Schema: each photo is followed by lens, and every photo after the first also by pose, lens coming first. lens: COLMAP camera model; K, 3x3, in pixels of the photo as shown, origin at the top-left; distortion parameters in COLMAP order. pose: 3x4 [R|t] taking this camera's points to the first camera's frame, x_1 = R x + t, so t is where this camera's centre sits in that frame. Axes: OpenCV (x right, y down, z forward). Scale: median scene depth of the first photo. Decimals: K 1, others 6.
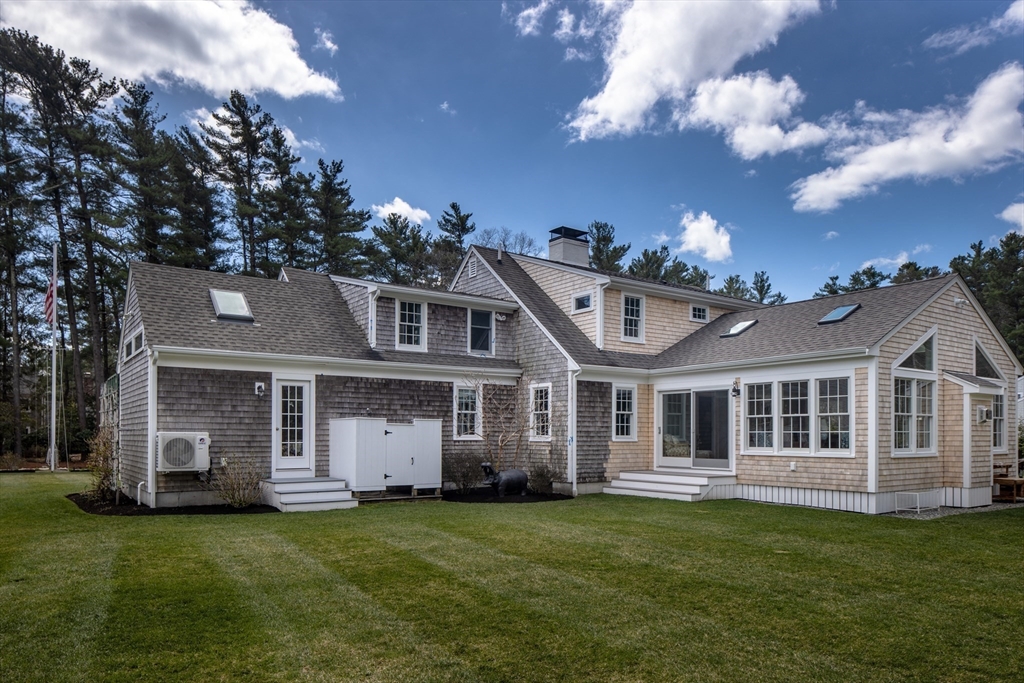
lens RADIAL K [[689.3, 0, 512.0], [0, 689.3, 341.5], [0, 0, 1]] dist [-0.037722, 0.001213]
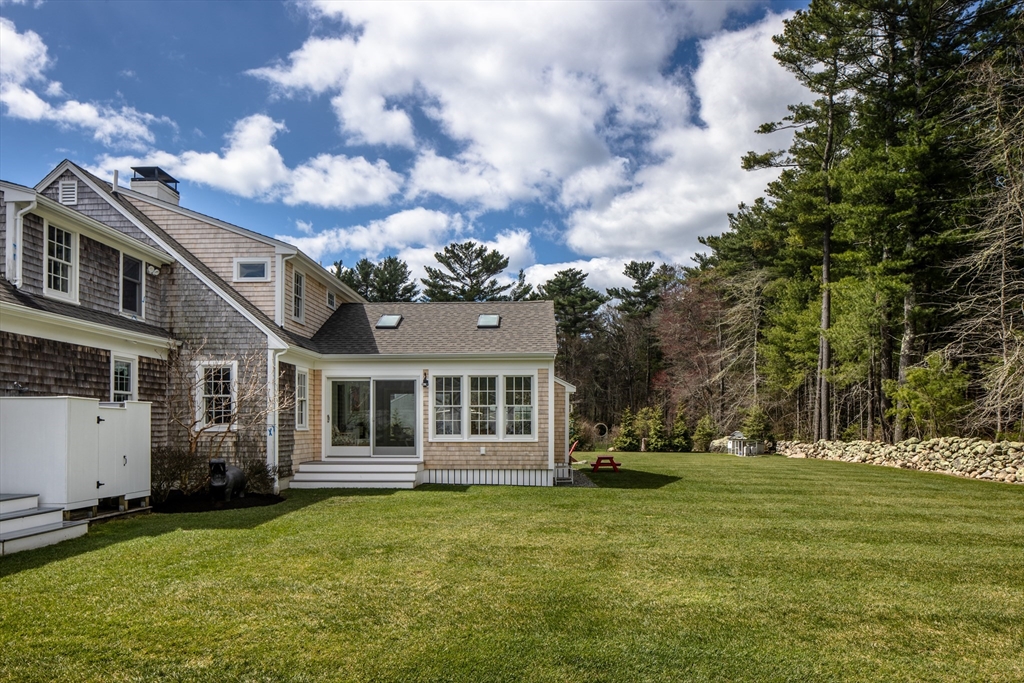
lens RADIAL K [[689.3, 0, 512.0], [0, 689.3, 341.5], [0, 0, 1]] dist [-0.037722, 0.001213]
pose [[0.590684, 0.091982, 0.801643, -0.436067], [-0.103548, 0.993908, -0.037744, 0.034966], [-0.800231, -0.060714, 0.596610, 0.253110]]
